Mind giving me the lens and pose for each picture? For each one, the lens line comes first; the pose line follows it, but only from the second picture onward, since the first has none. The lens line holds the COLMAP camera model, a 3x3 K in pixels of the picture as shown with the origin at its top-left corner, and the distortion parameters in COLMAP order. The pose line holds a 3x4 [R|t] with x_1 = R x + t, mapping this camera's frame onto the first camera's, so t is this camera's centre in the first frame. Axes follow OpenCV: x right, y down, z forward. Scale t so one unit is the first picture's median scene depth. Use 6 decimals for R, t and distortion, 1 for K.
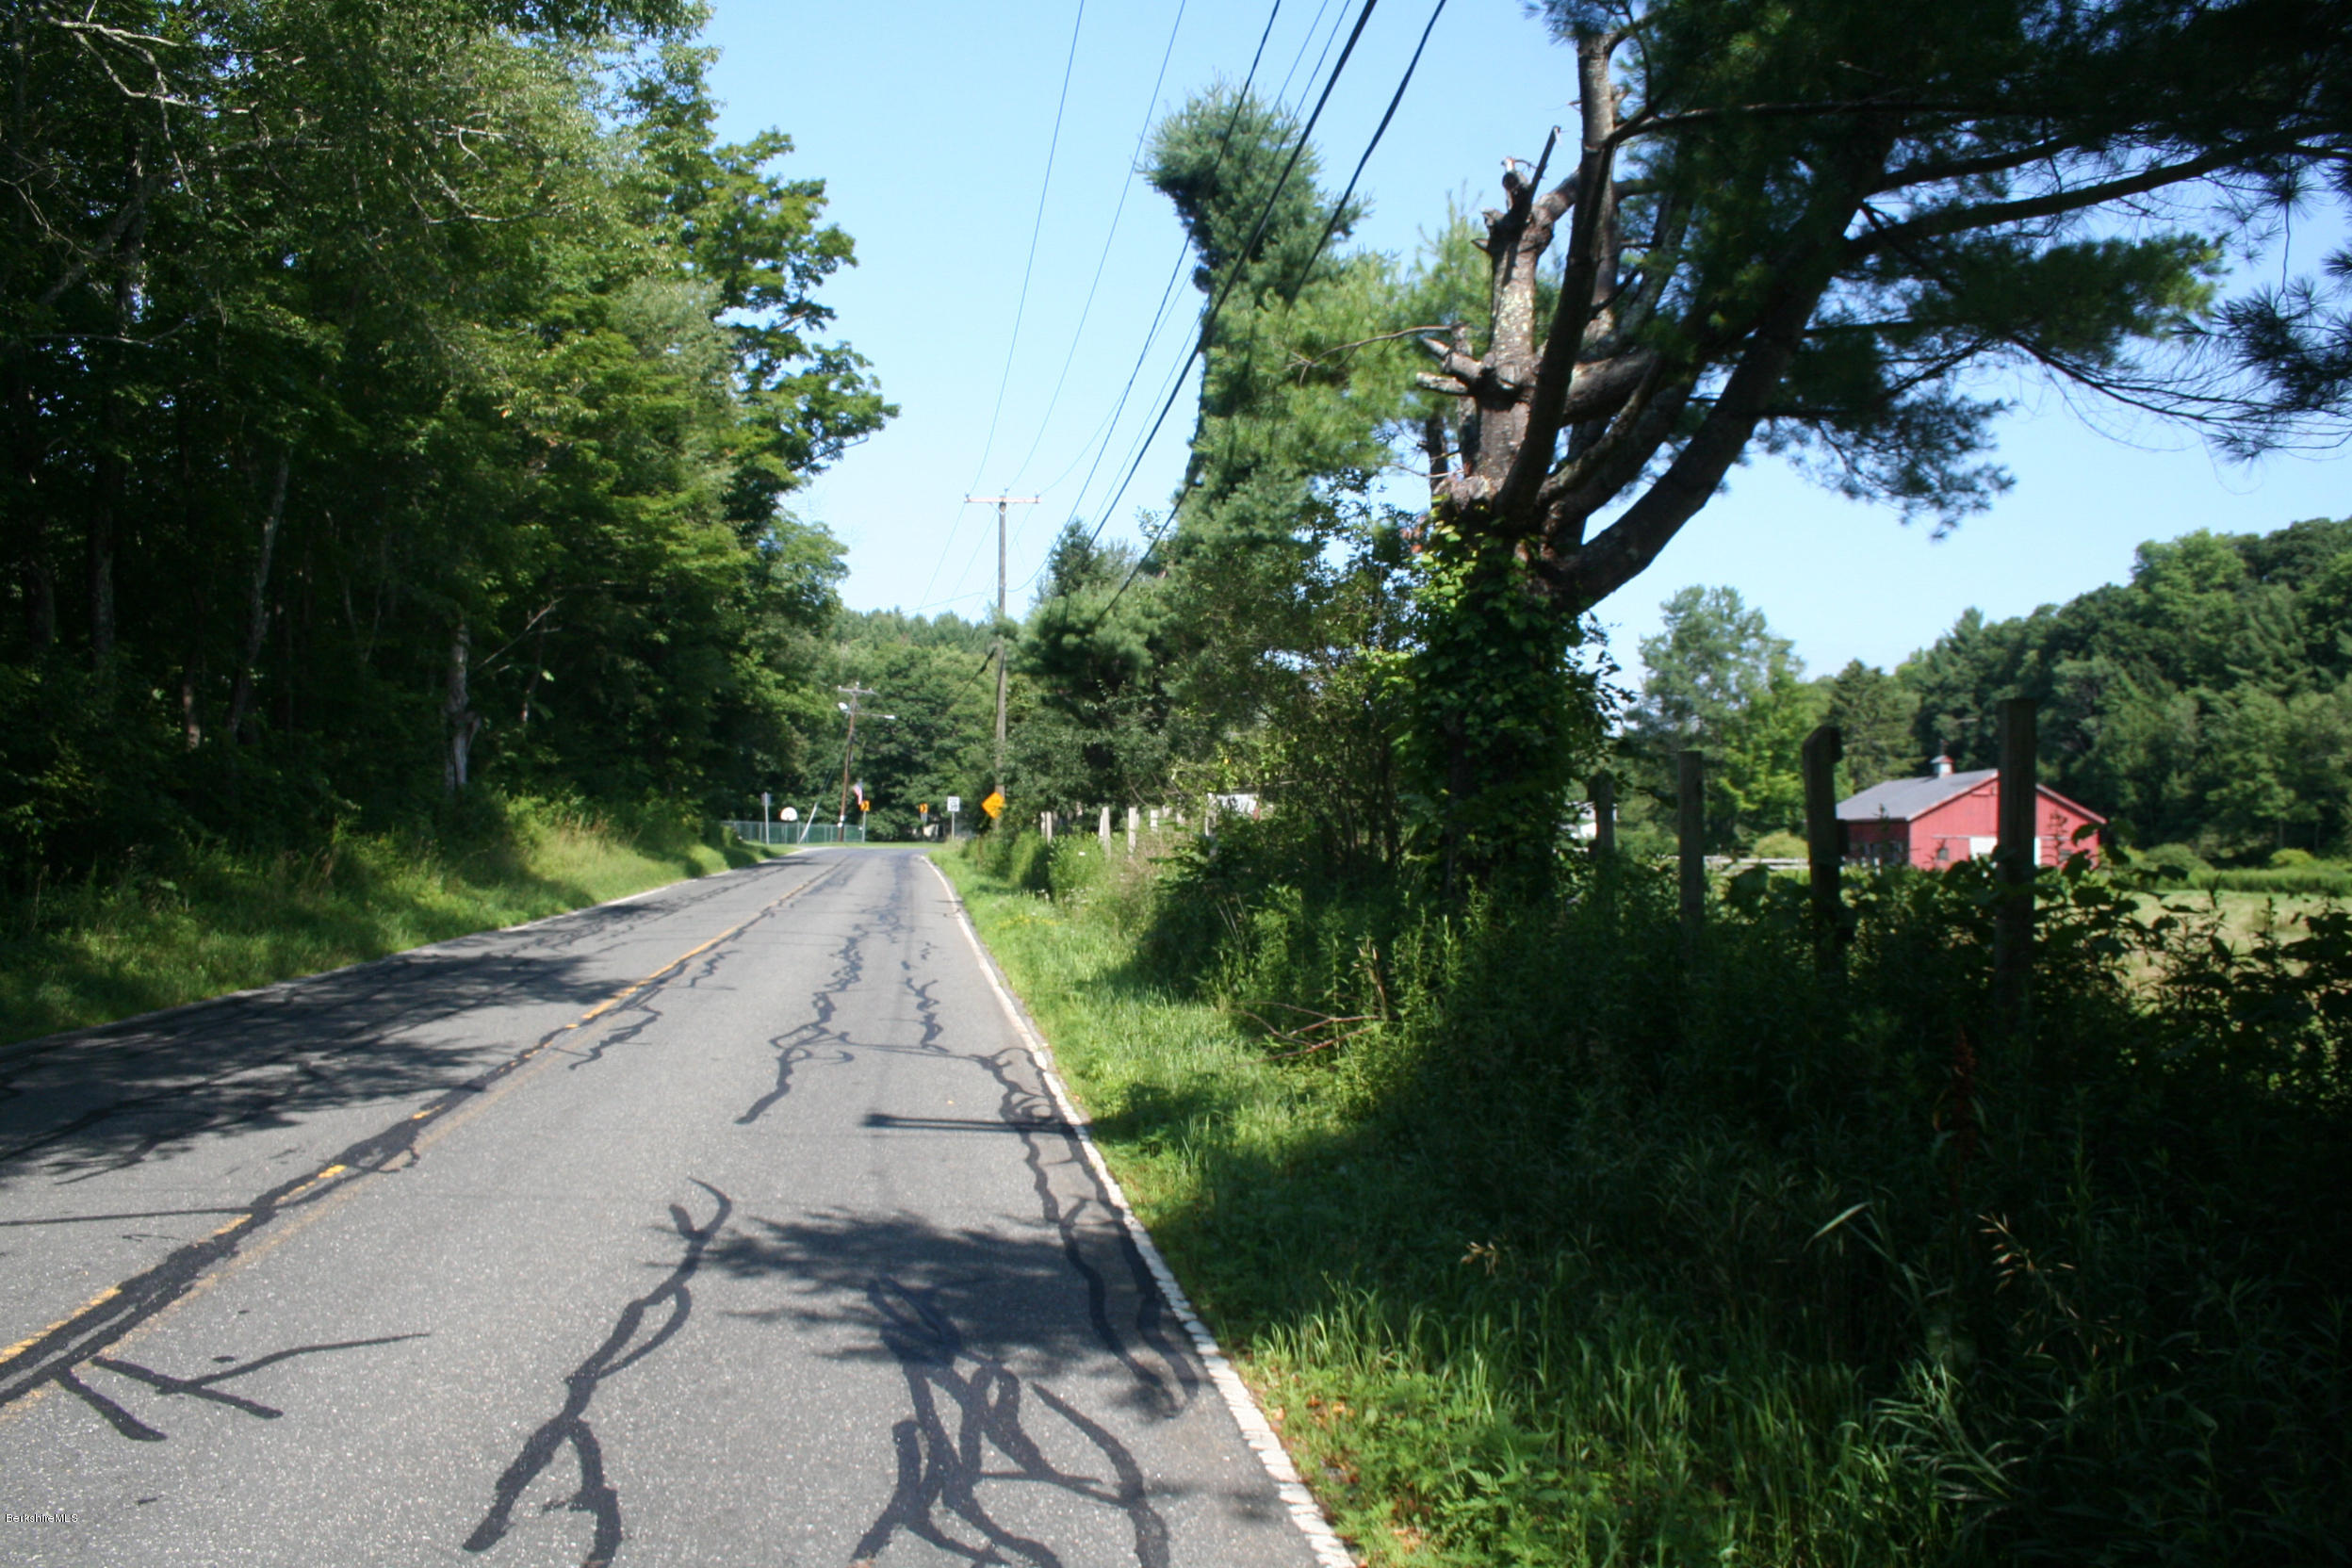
lens RADIAL K [[1960.1, 0, 1176.0], [0, 1960.1, 784.0], [0, 0, 1]] dist [-0.089169, -0.001801]
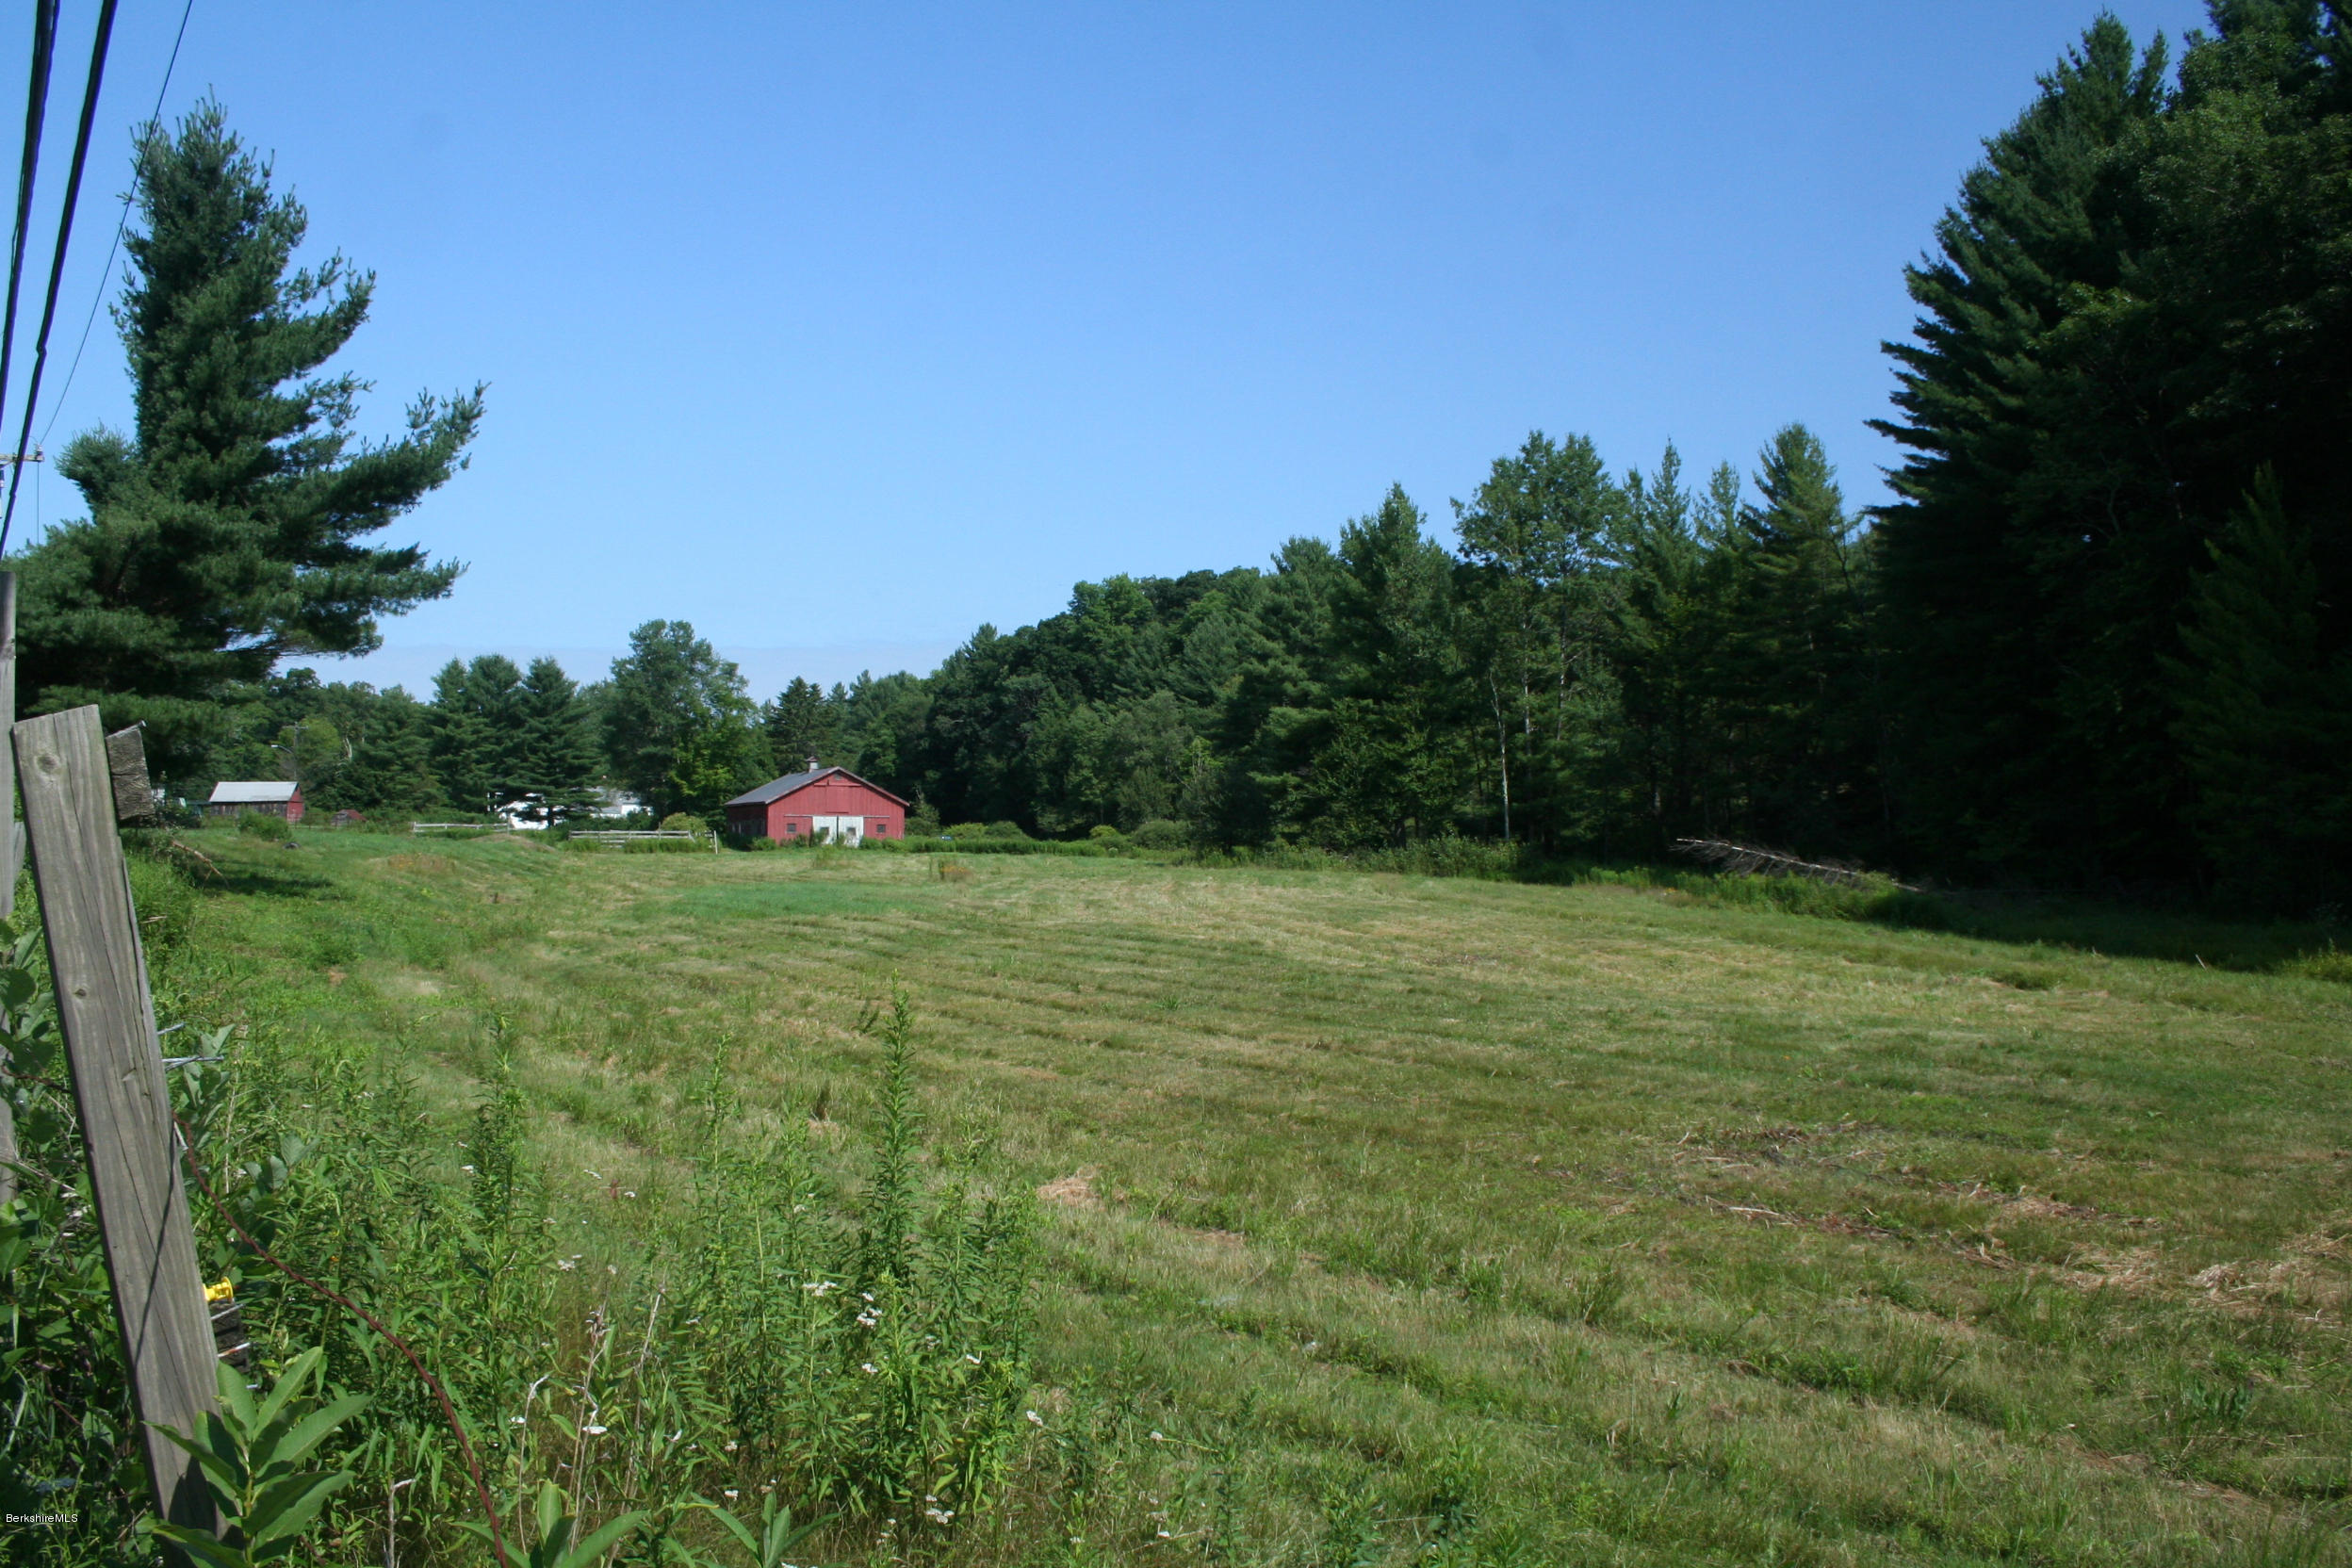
lens RADIAL K [[1972.1, 0, 1176.0], [0, 1972.1, 784.0], [0, 0, 1]] dist [-0.148845, 0.003650]
pose [[0.915891, 0.003660, 0.401410, 0.052124], [-0.007473, 0.999941, 0.007934, -0.005443], [-0.401357, -0.010266, 0.915864, -0.249502]]
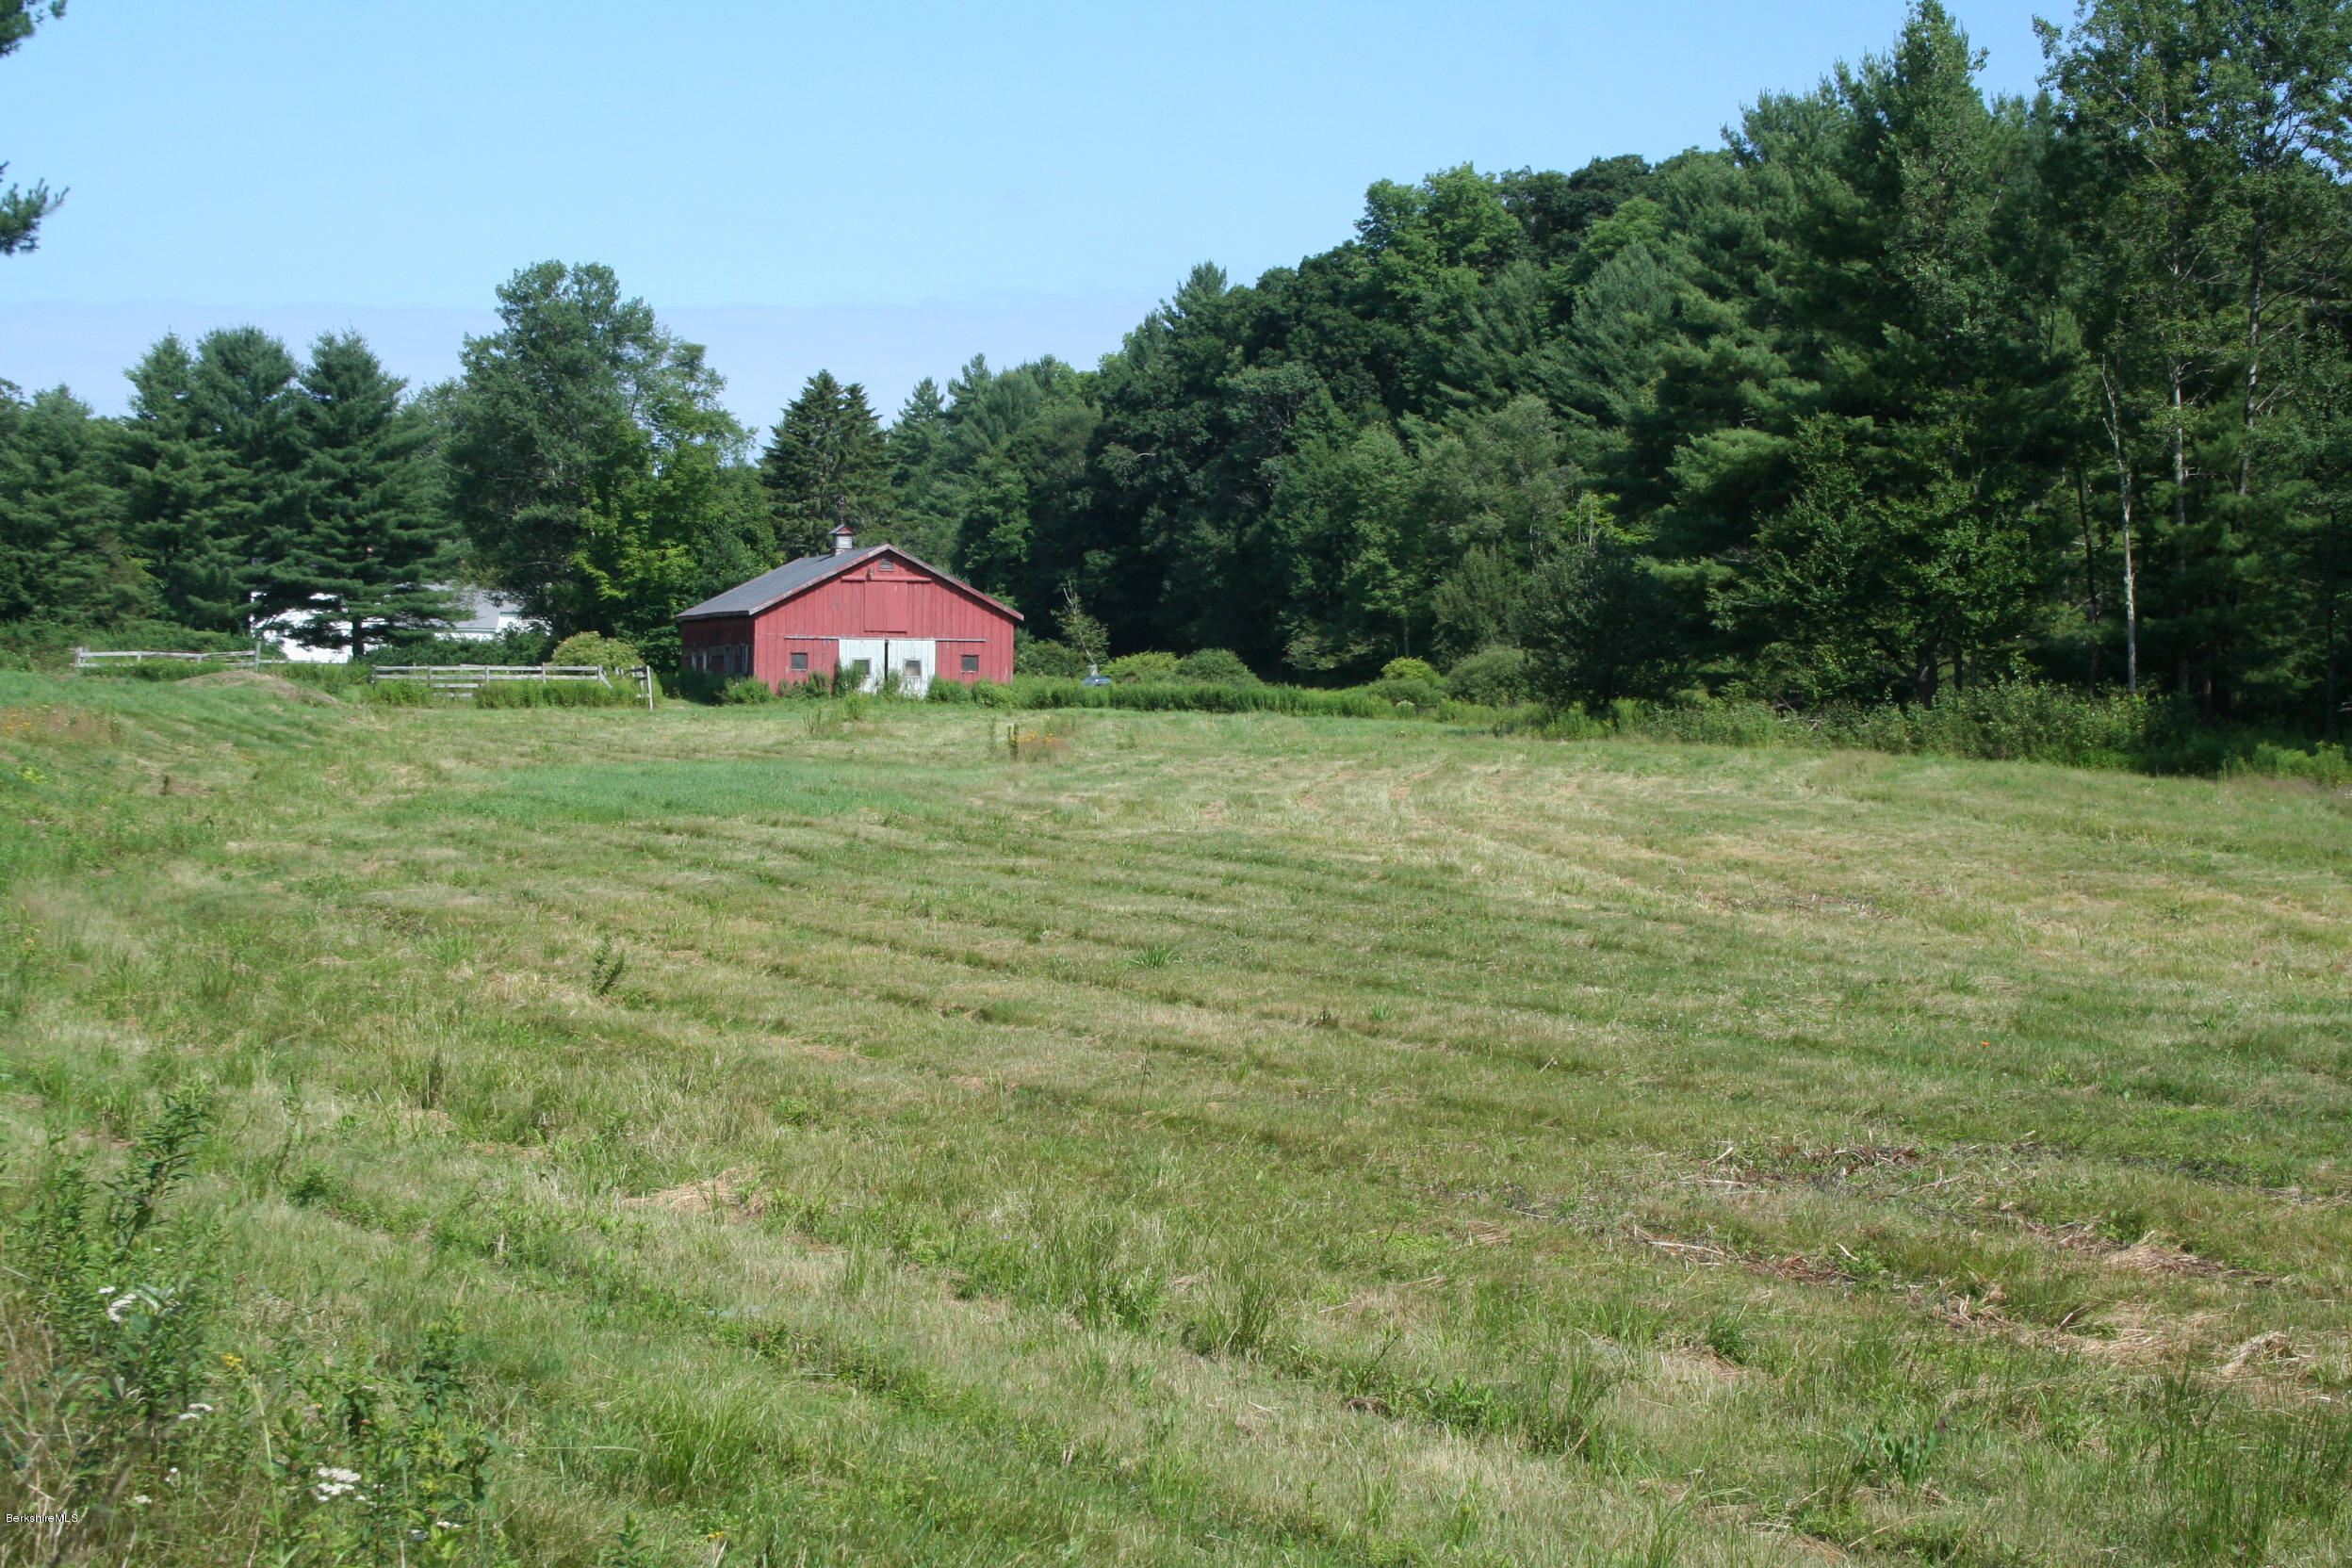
lens RADIAL K [[3881.7, 0, 1176.0], [0, 3881.7, 784.0], [0, 0, 1]] dist [0.000313, 0.056878]
pose [[0.954995, -0.010694, 0.296430, 0.060243], [-0.008135, 0.998030, 0.062213, -0.006224], [-0.296511, -0.061825, 0.953026, -0.276759]]
